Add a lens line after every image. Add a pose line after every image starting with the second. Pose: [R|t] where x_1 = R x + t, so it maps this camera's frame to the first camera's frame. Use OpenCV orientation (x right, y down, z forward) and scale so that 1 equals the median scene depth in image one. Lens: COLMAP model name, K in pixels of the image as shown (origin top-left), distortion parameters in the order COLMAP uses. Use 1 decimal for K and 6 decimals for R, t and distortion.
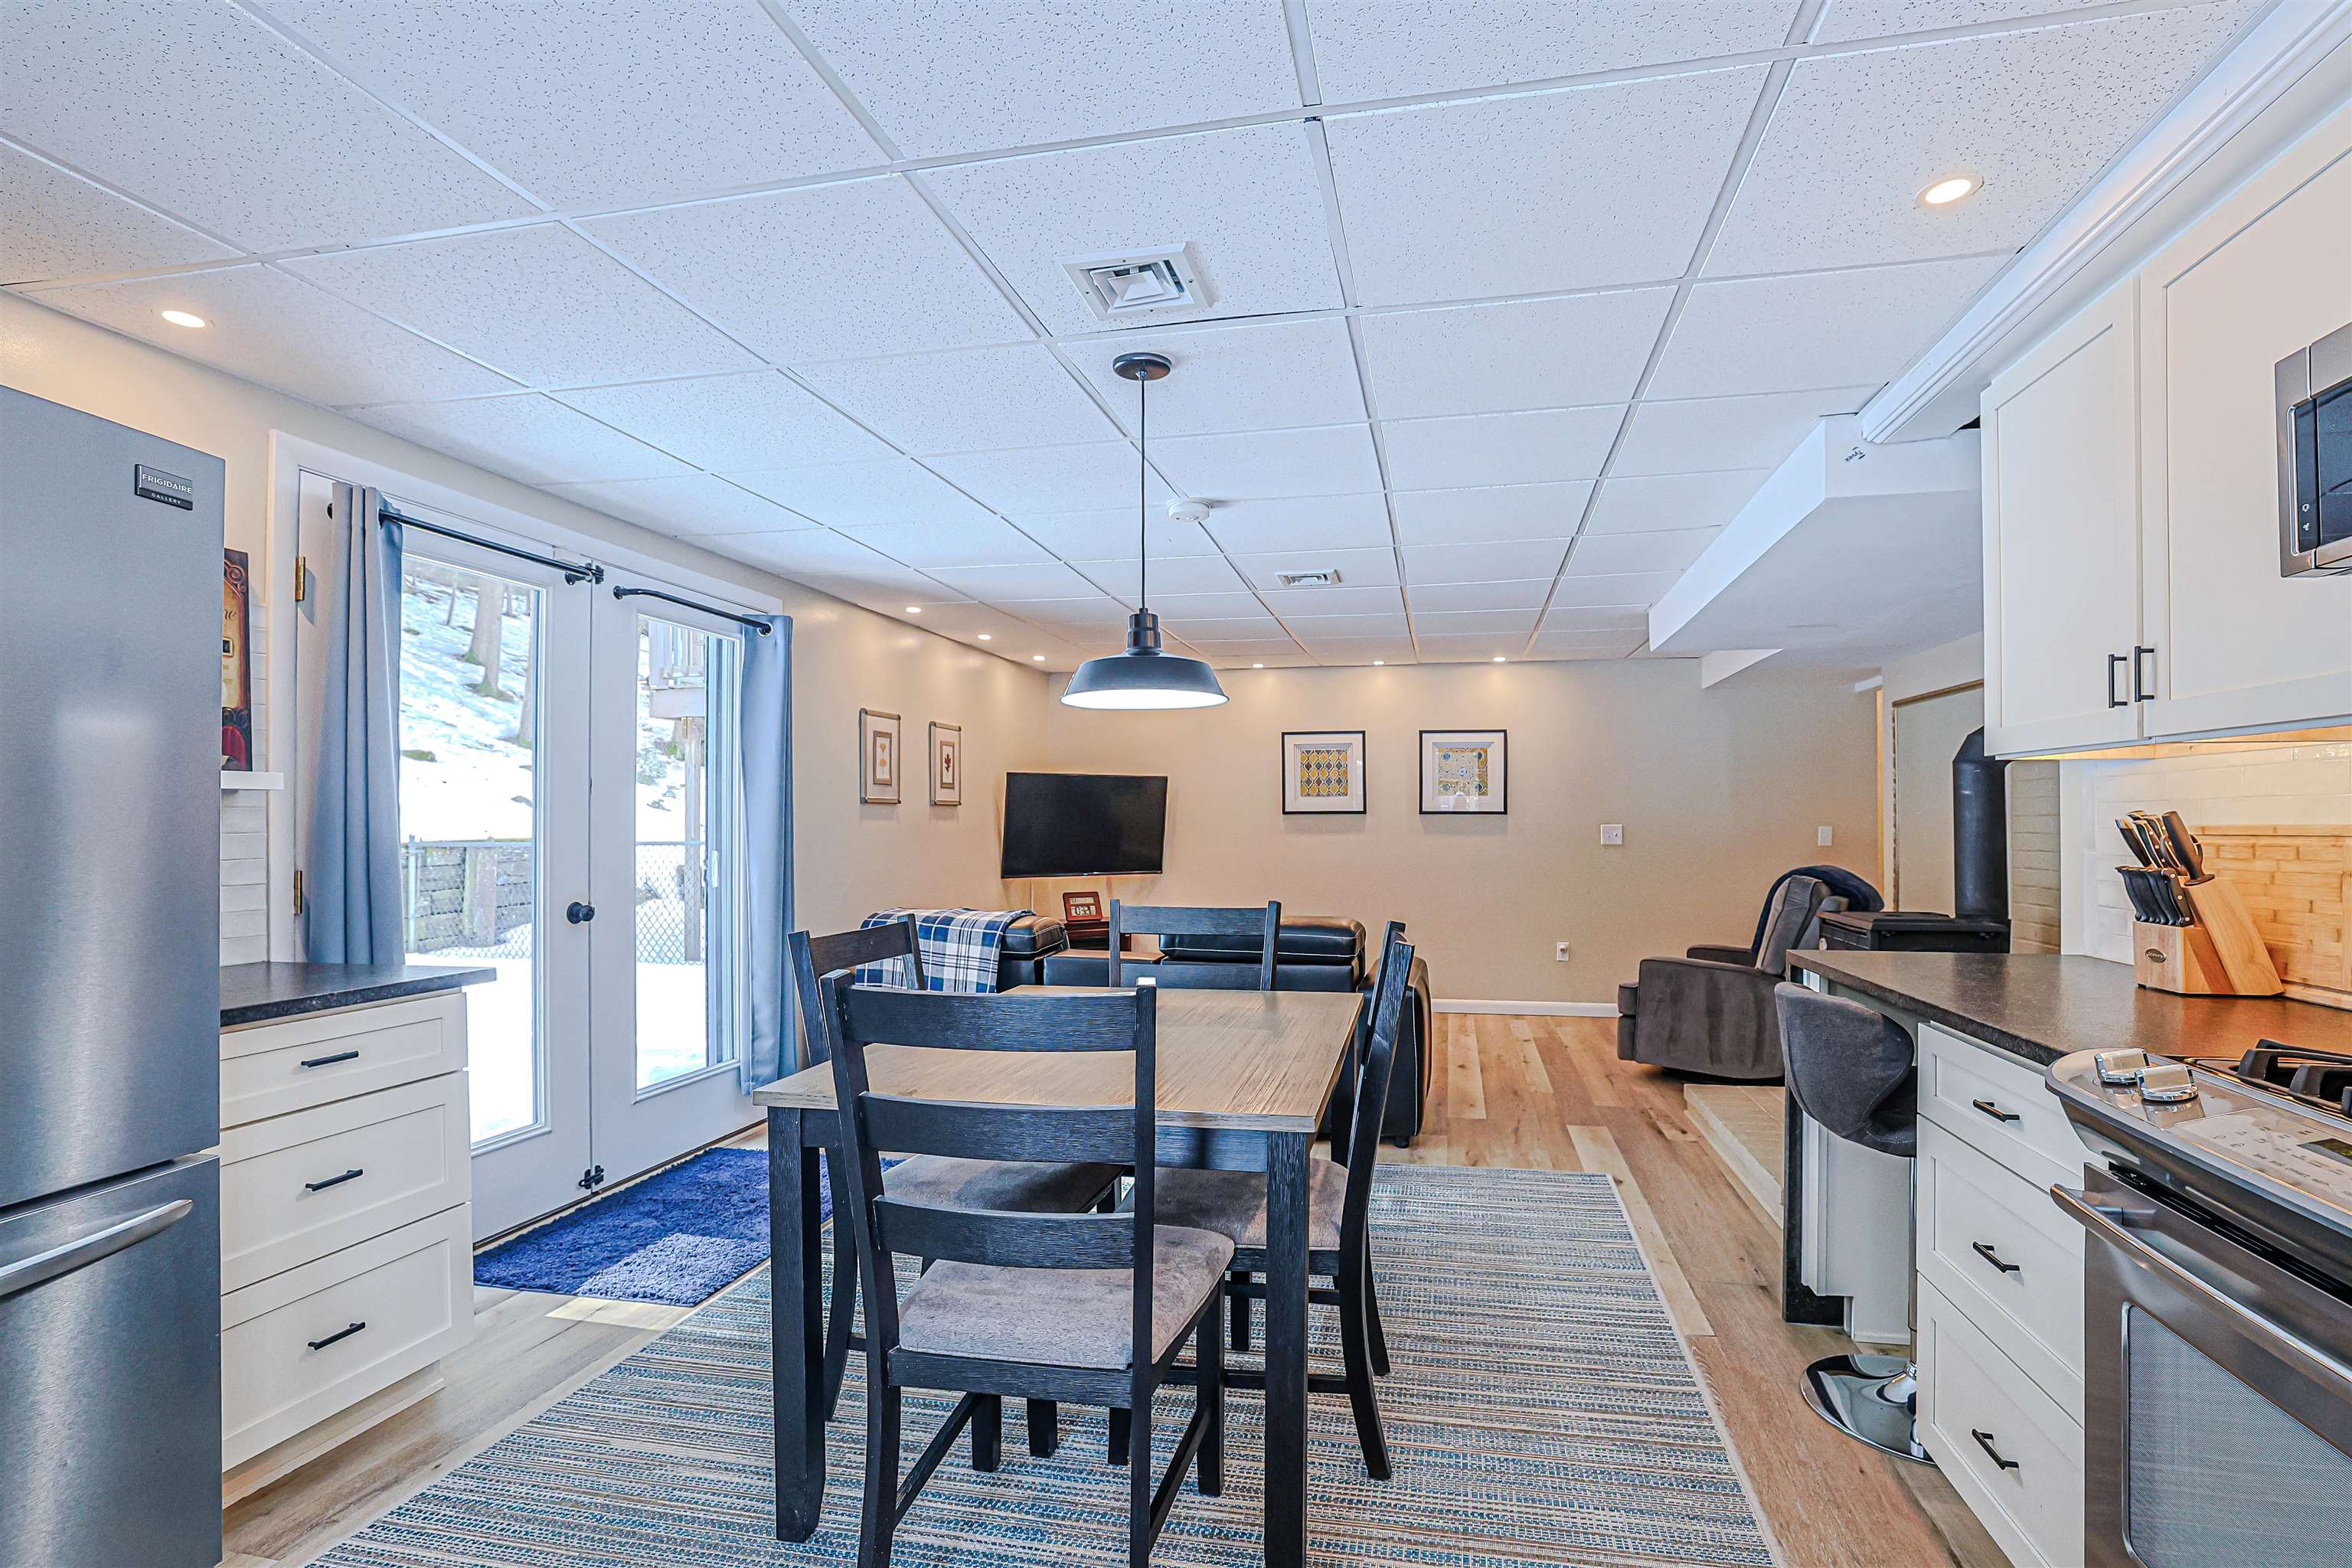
lens RADIAL K [[1100.5, 0, 1182.5], [0, 1100.5, 788.8], [0, 0, 1]] dist [-0.053505, 0.020383]
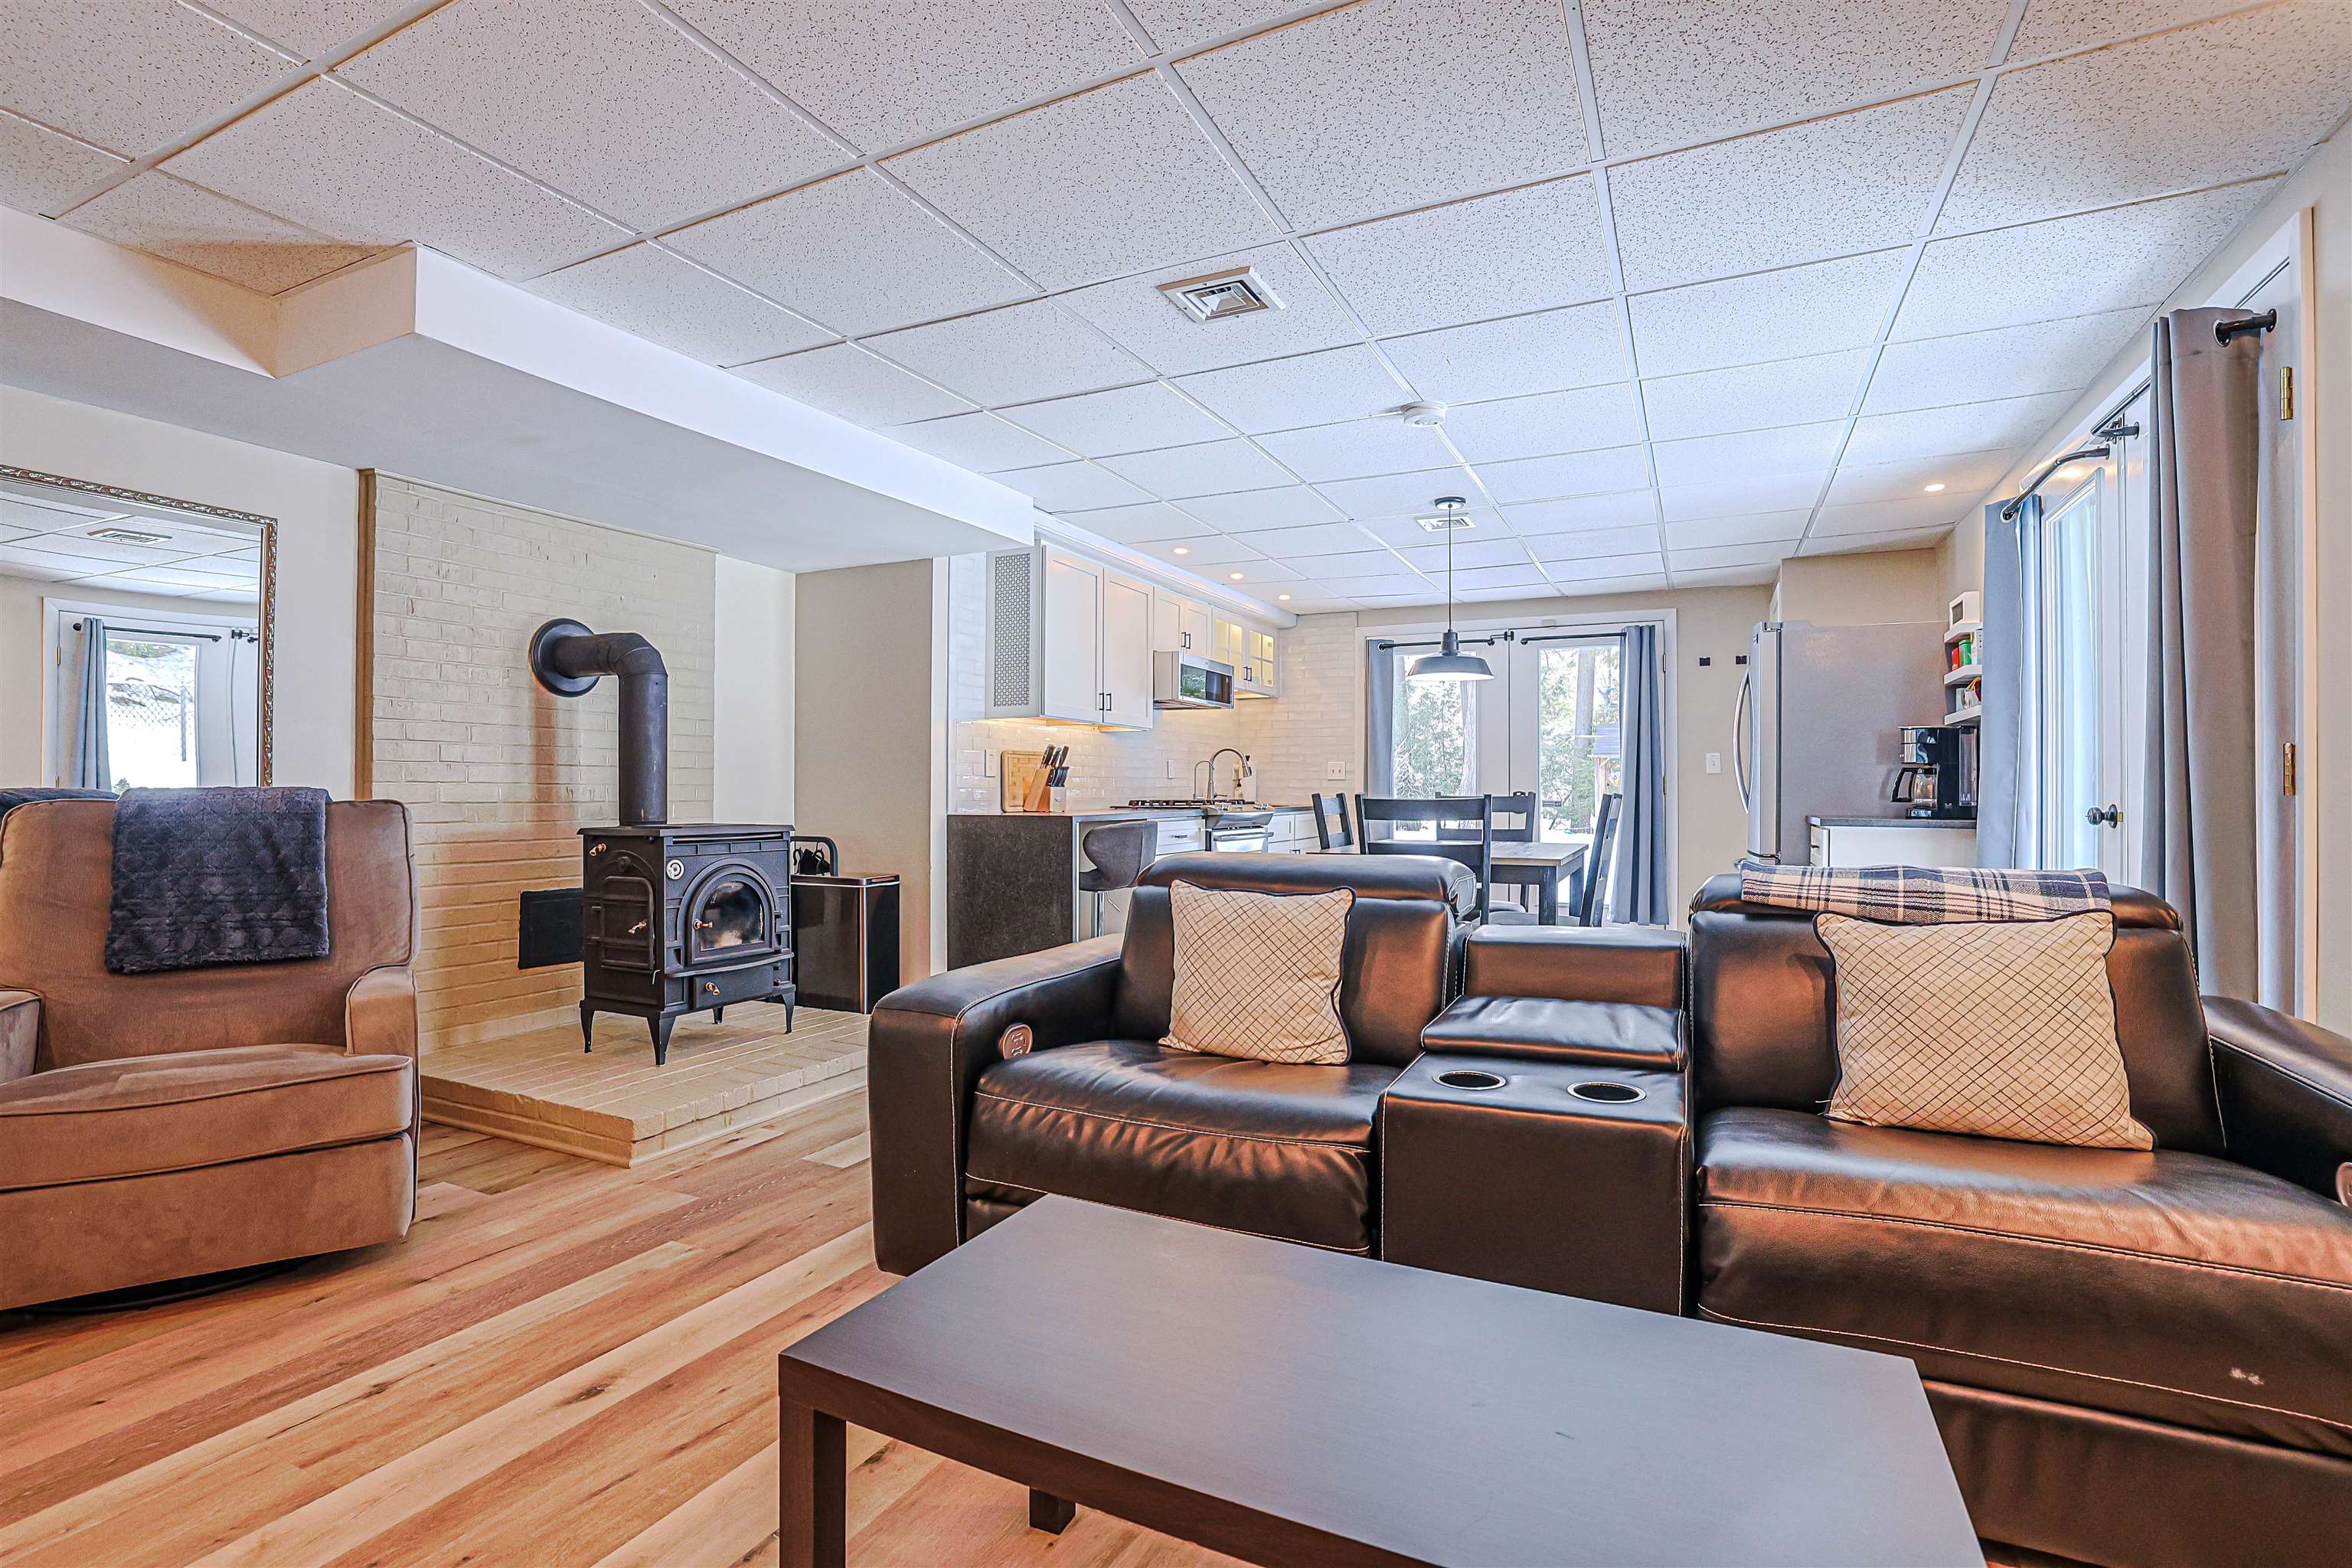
lens RADIAL K [[1100.5, 0, 1182.5], [0, 1100.5, 788.8], [0, 0, 1]] dist [-0.053505, 0.020383]
pose [[-0.977497, 0.002698, 0.210932, 0.008472], [-0.004759, 0.999382, -0.034837, 0.103818], [-0.210896, -0.035056, -0.976880, 1.686477]]
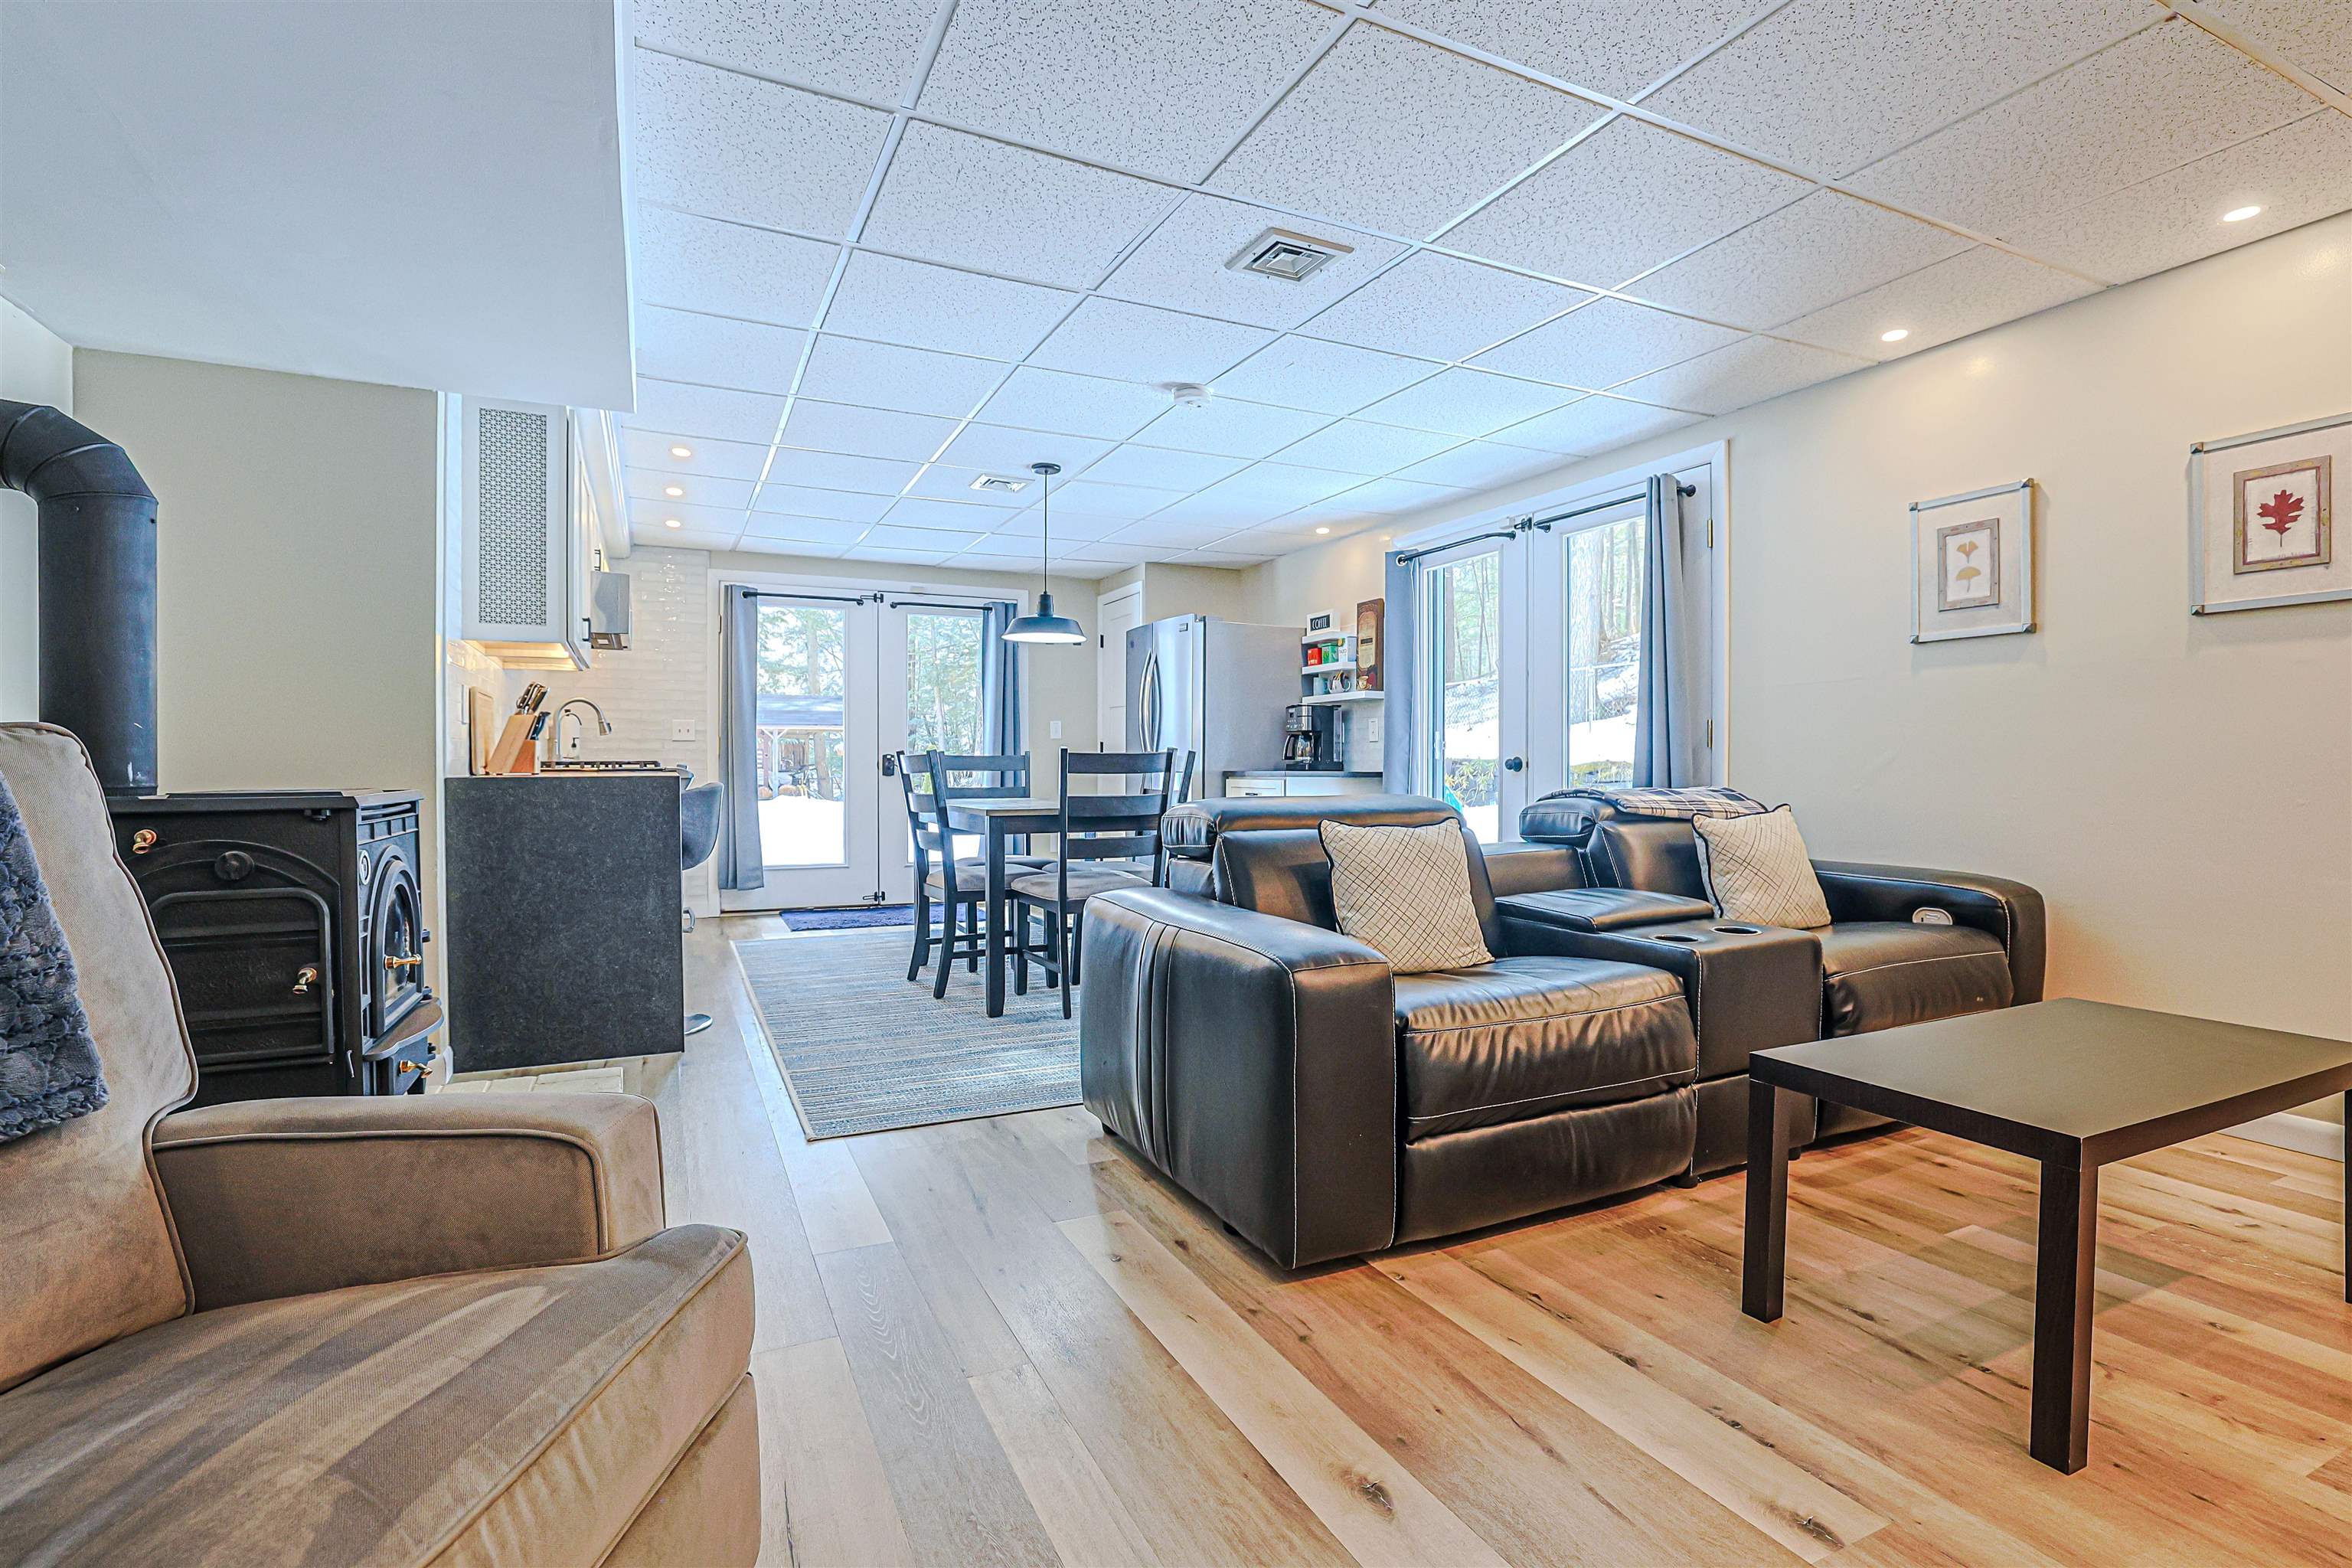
lens RADIAL K [[1100.5, 0, 1182.5], [0, 1100.5, 788.8], [0, 0, 1]] dist [-0.053505, 0.020383]
pose [[-0.768923, 0.017874, -0.639092, 0.597479], [0.024216, 0.999706, -0.001176, 0.113591], [0.638883, -0.016380, -0.769130, 1.527058]]
